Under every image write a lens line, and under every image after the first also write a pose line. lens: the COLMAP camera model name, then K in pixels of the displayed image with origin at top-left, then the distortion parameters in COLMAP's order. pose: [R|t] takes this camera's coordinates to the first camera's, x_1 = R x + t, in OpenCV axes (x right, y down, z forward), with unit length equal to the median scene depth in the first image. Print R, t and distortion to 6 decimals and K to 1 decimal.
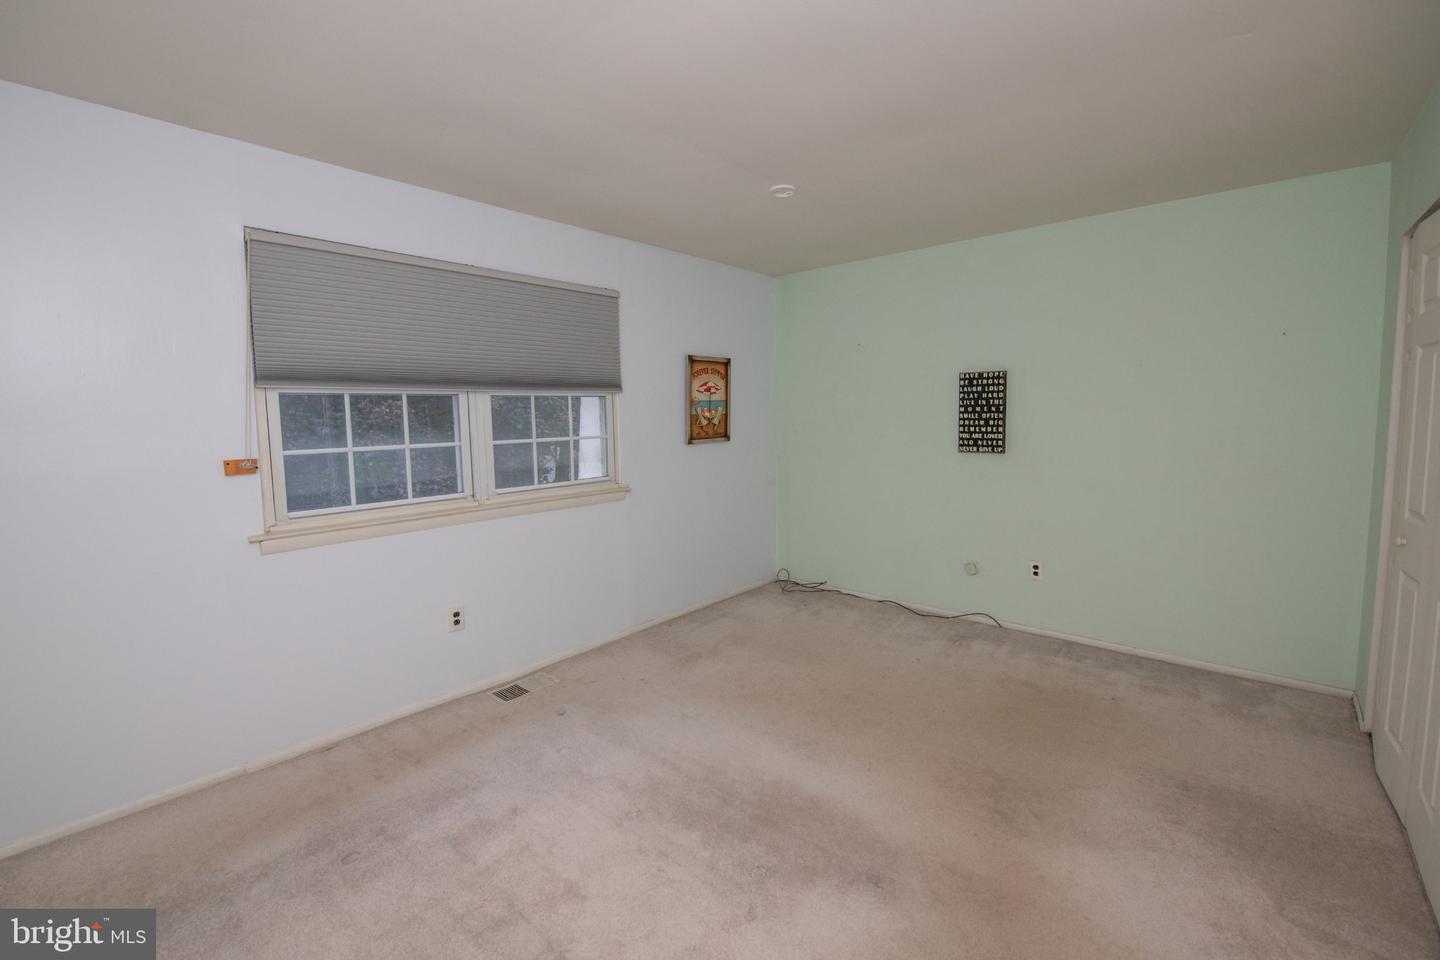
lens RADIAL K [[617.9, 0, 716.1], [0, 617.9, 476.4], [0, 0, 1]] dist [-0.009183, -0.002824]
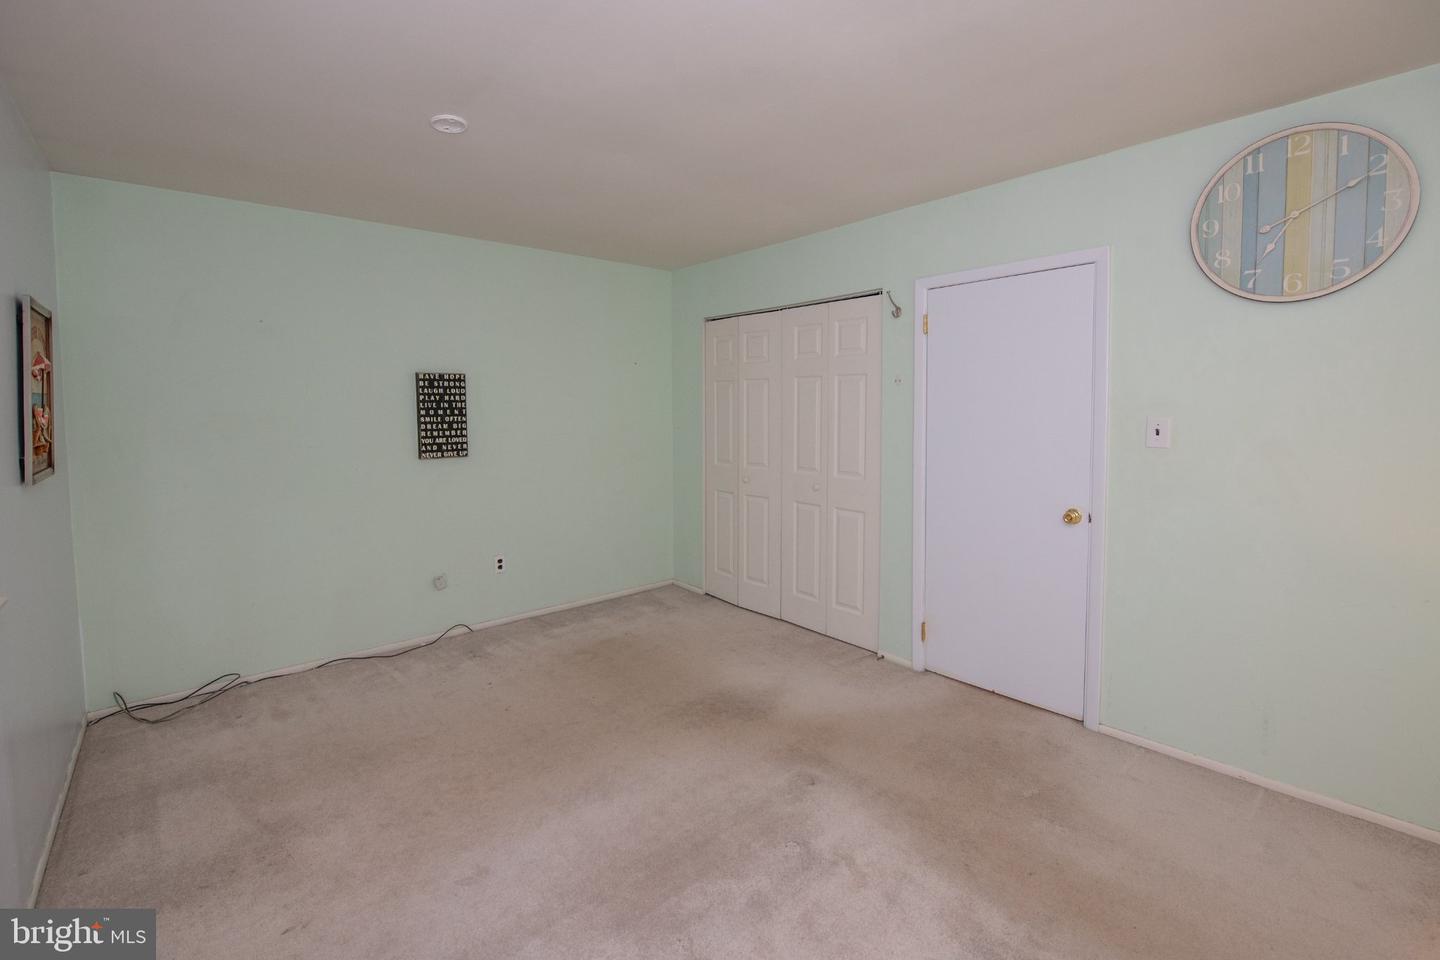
lens RADIAL K [[617.9, 0, 722.2], [0, 617.9, 455.7], [0, 0, 1]] dist [-0.009183, -0.002824]
pose [[0.134247, -0.061782, 0.989020, -0.460221], [0.112227, 0.992581, 0.046771, -0.038557], [-0.984572, 0.104716, 0.140184, 0.449184]]
